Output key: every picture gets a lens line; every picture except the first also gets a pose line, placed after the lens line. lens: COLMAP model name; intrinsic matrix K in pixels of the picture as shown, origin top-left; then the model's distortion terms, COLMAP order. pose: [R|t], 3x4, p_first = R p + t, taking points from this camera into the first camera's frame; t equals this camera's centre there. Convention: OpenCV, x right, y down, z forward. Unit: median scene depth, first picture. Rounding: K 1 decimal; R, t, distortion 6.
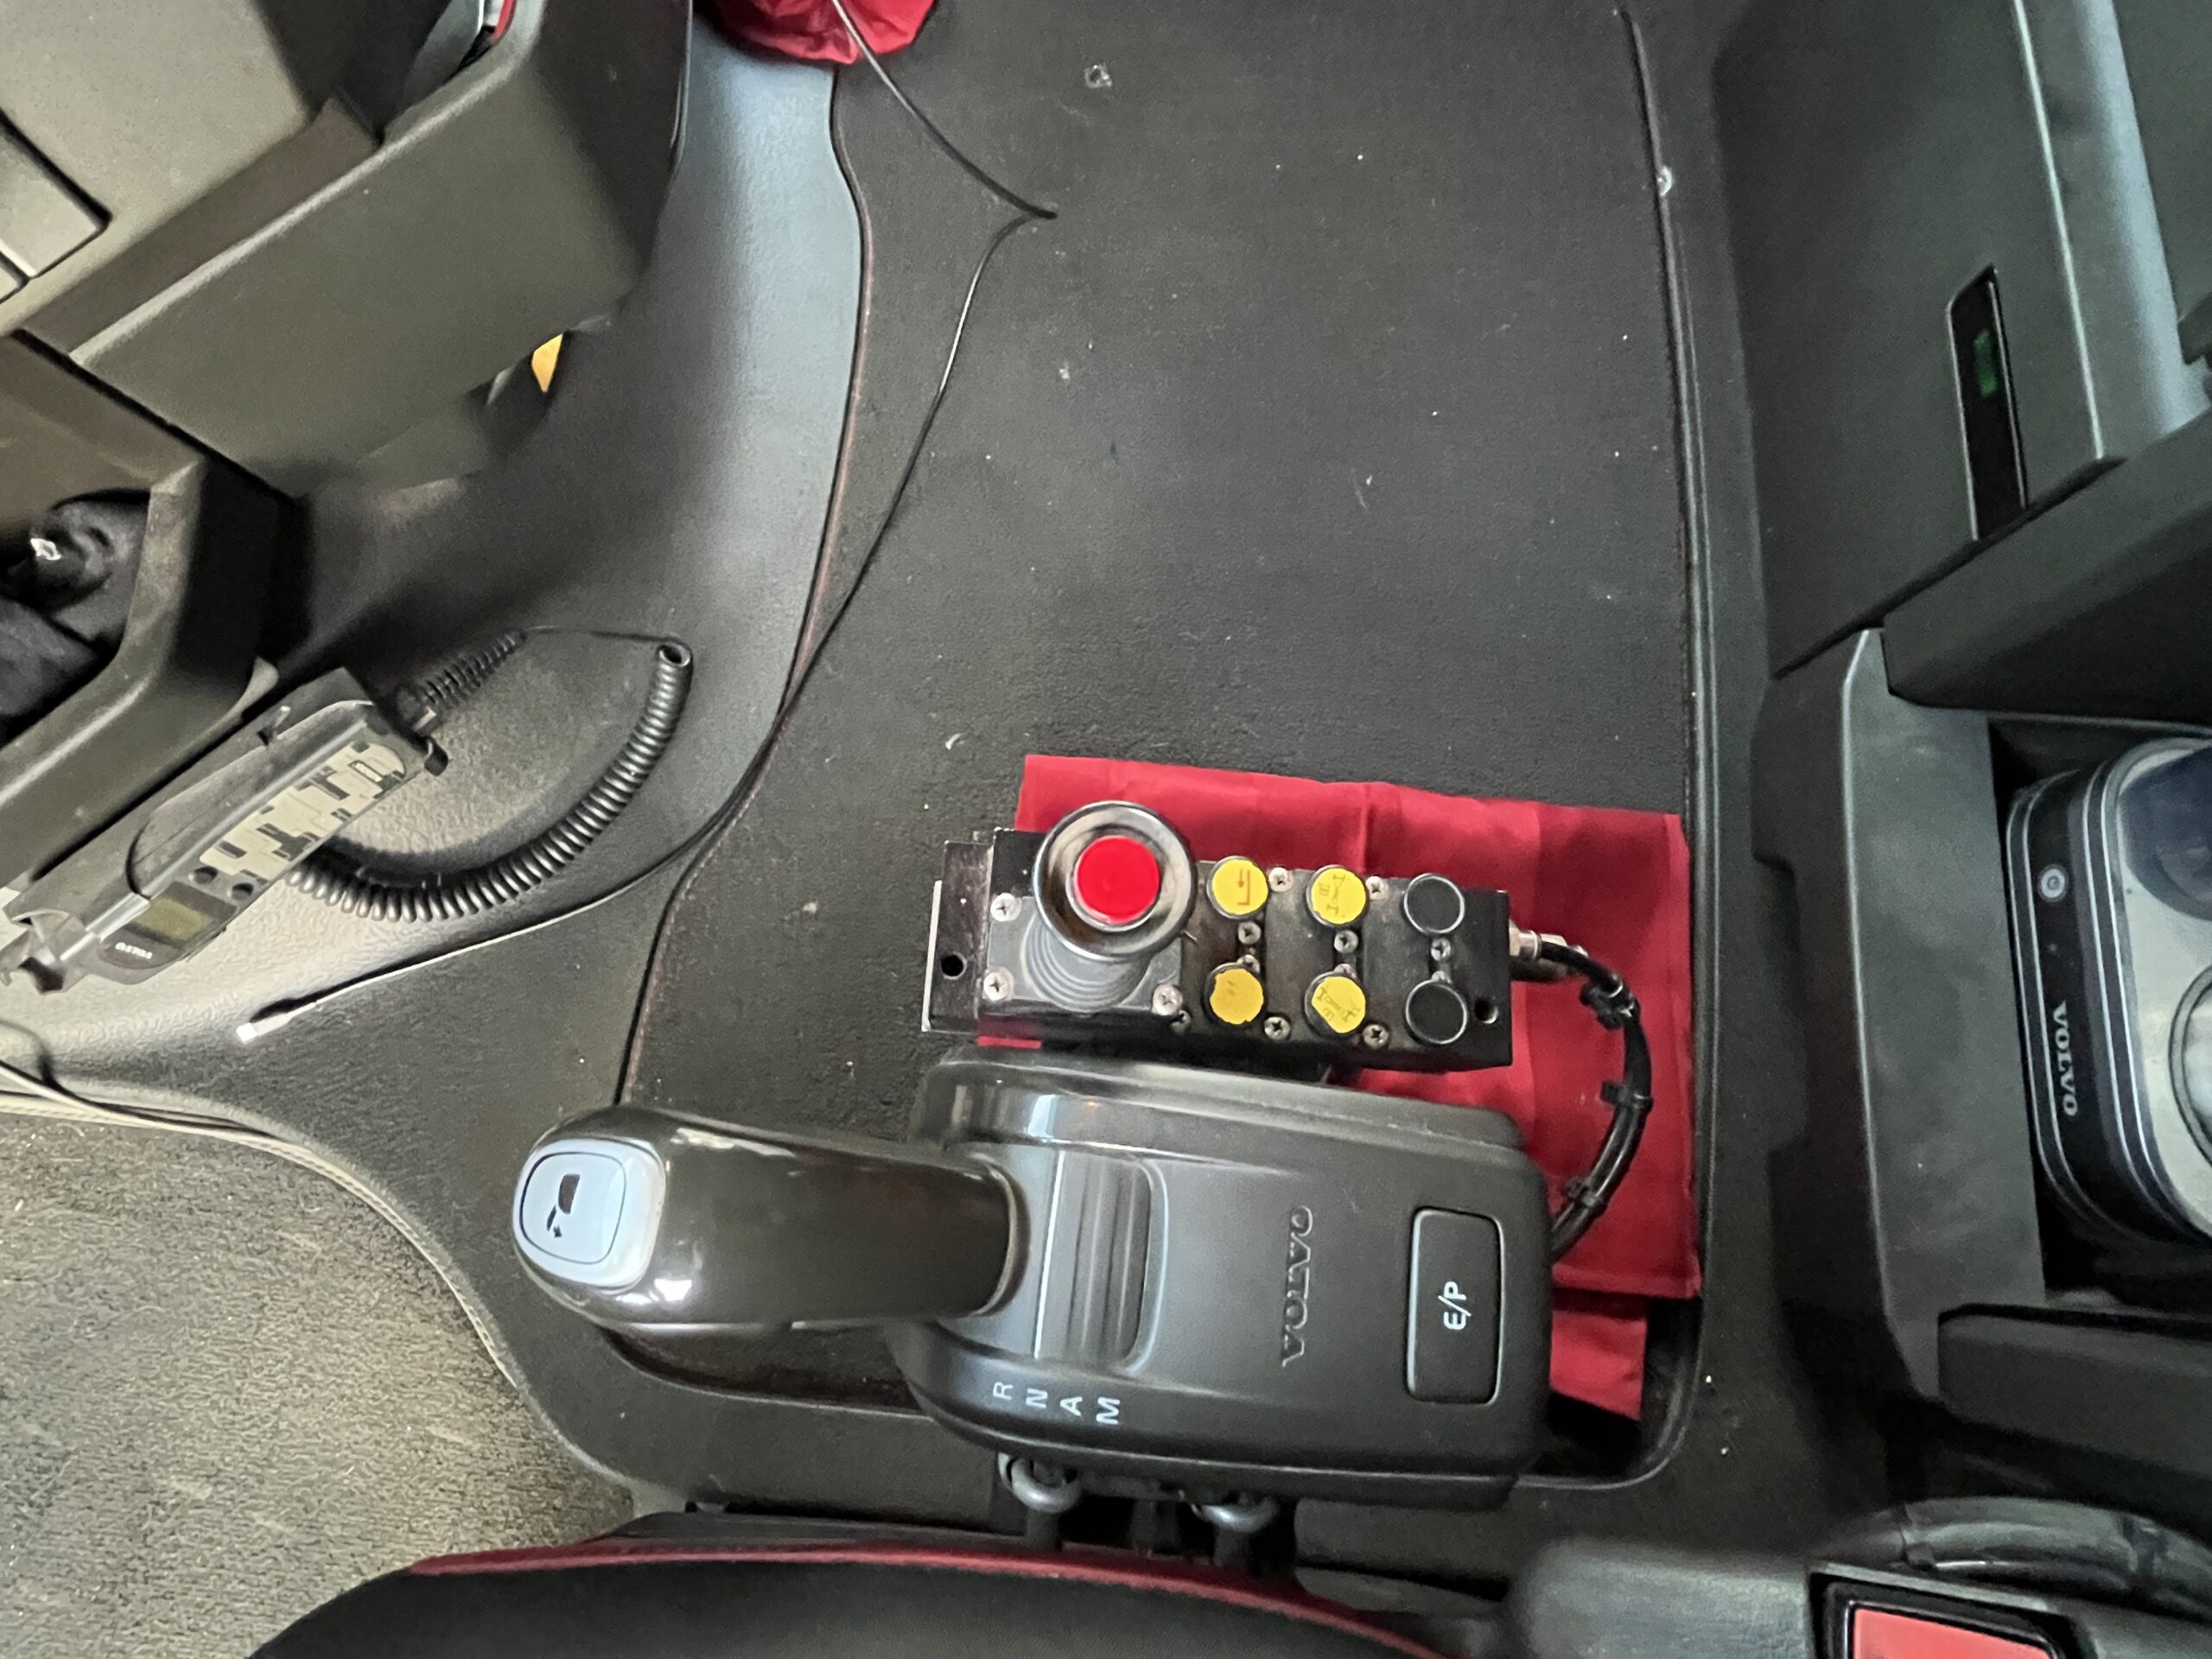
lens RADIAL K [[1161.9, 0, 1057.1], [0, 1161.9, 827.4], [0, 0, 1]] dist [-0.030726, 0.013691]
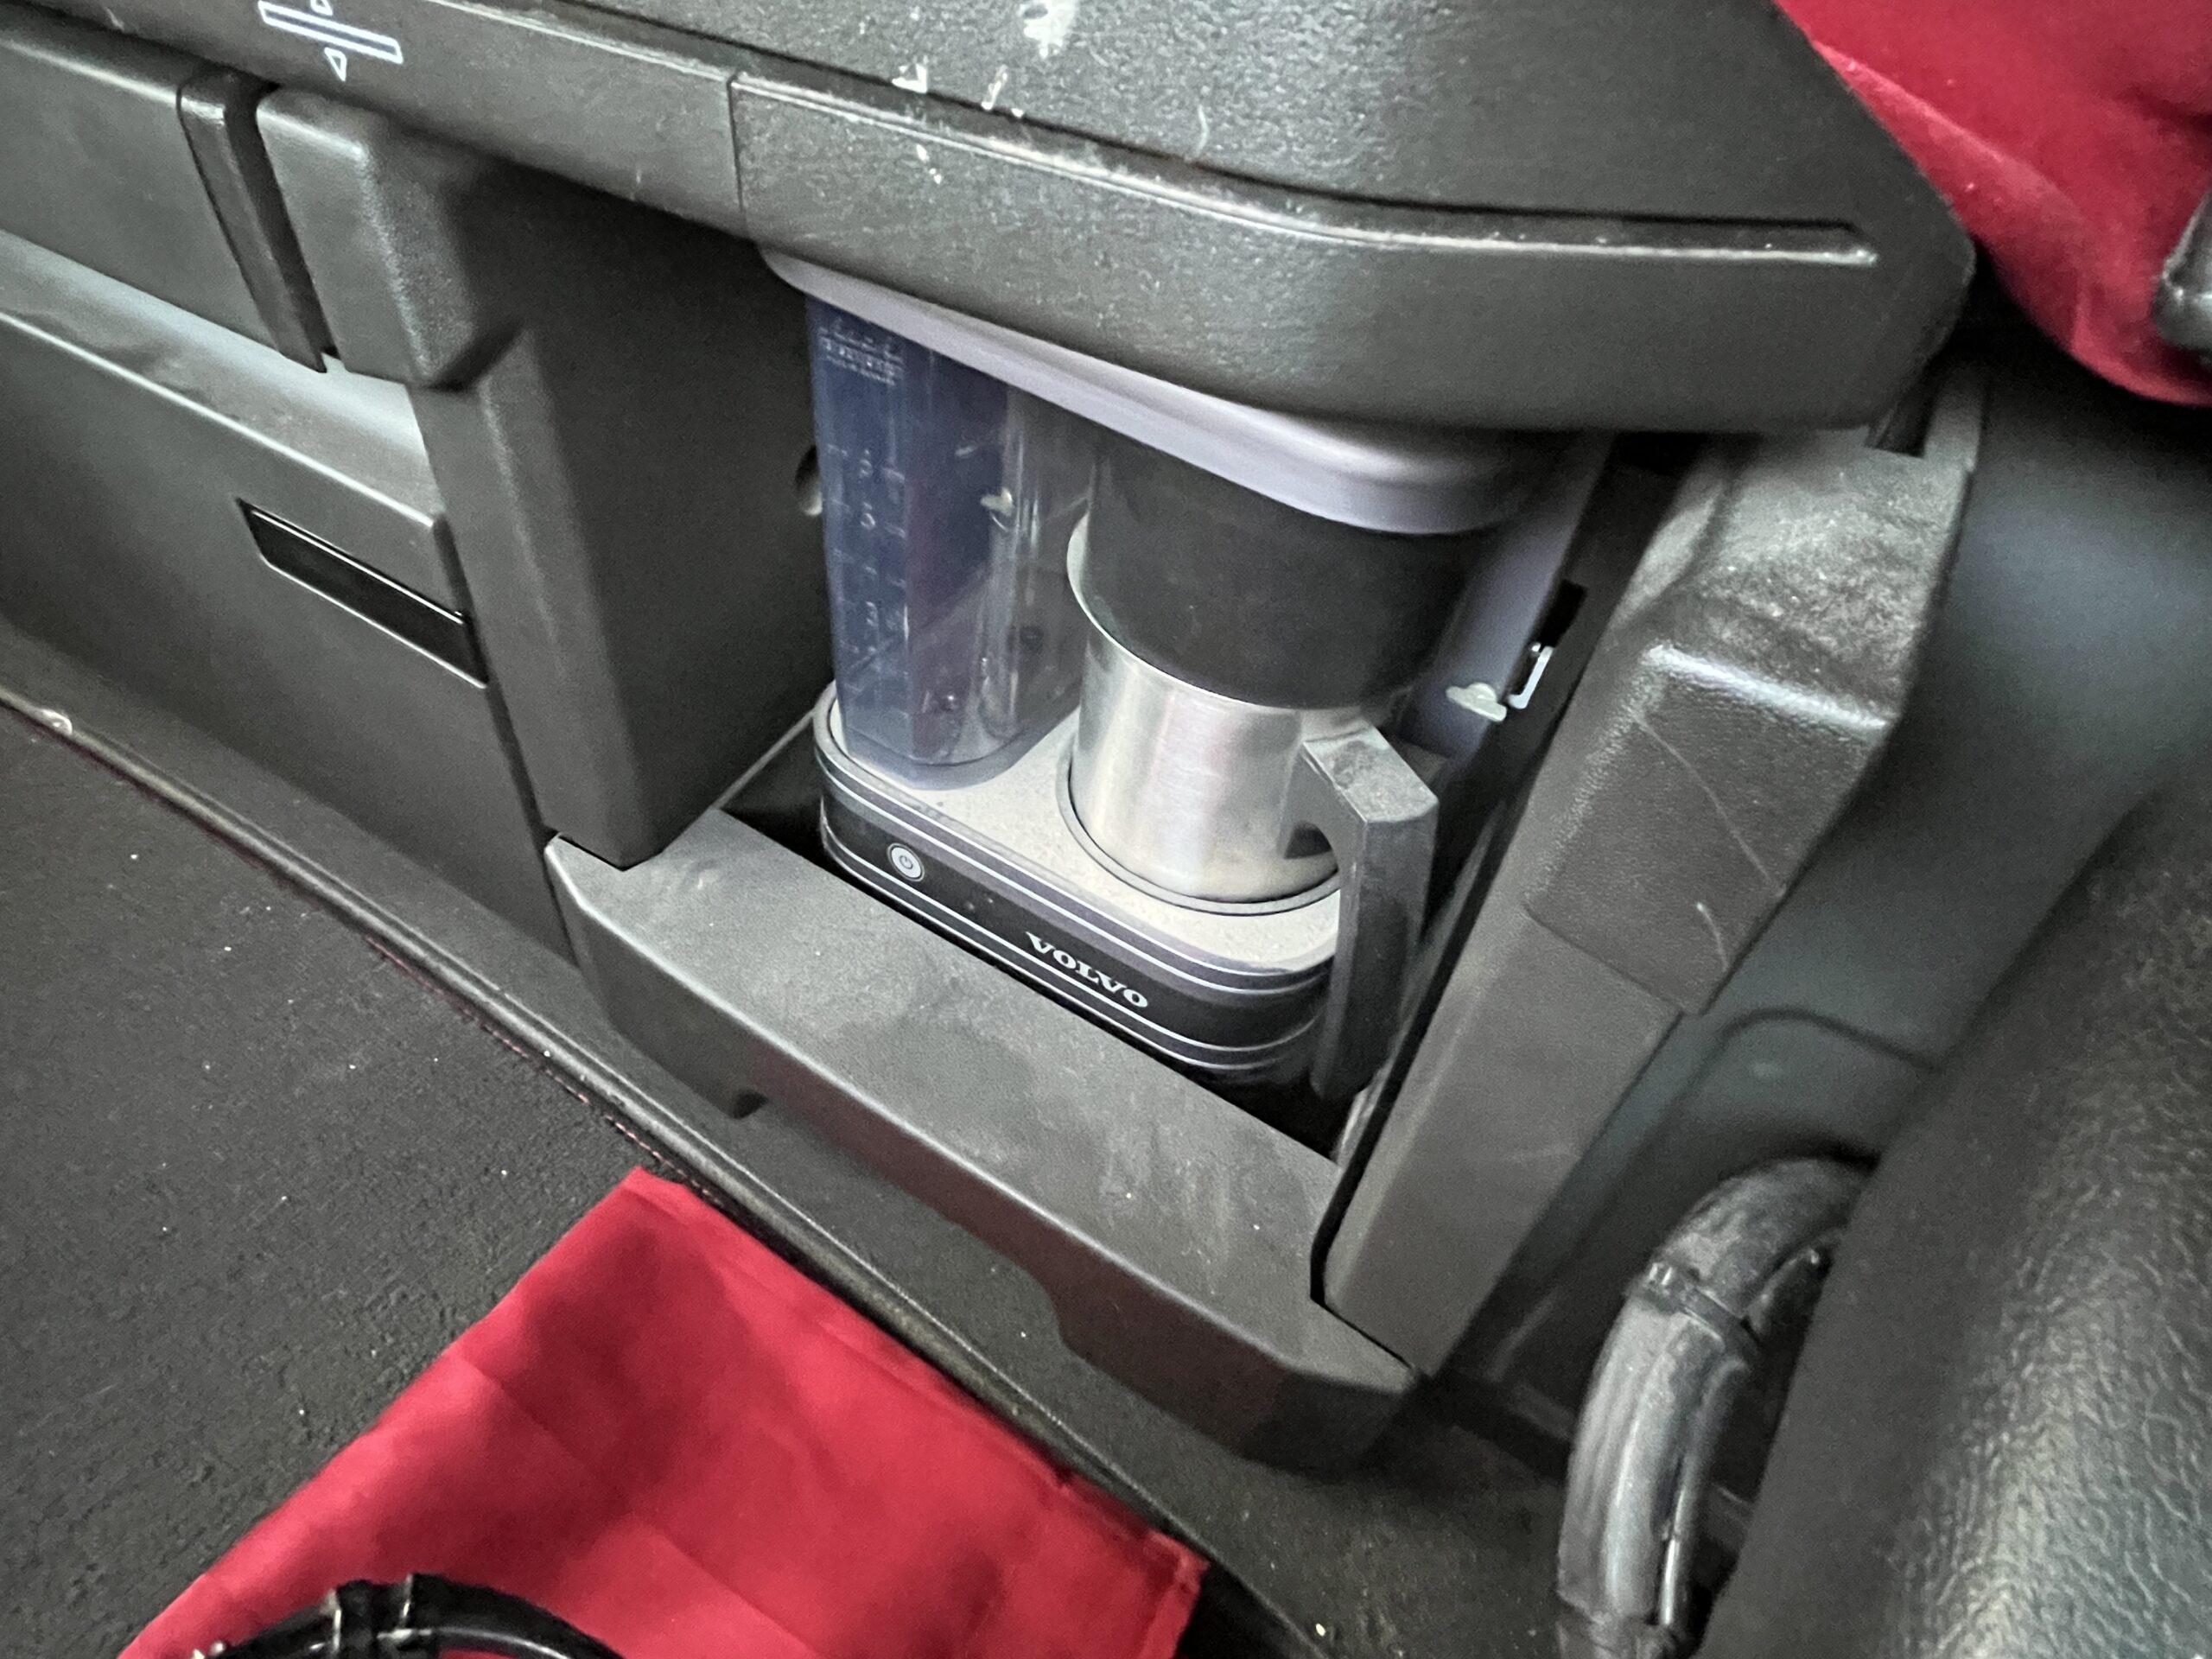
lens RADIAL K [[1161.9, 0, 1057.1], [0, 1161.9, 827.4], [0, 0, 1]] dist [-0.030726, 0.013691]
pose [[0.419594, -0.610587, 0.671658, 0.323311], [0.844226, 0.534369, -0.041618, 0.134612], [-0.333502, 0.584494, 0.739691, 0.292716]]
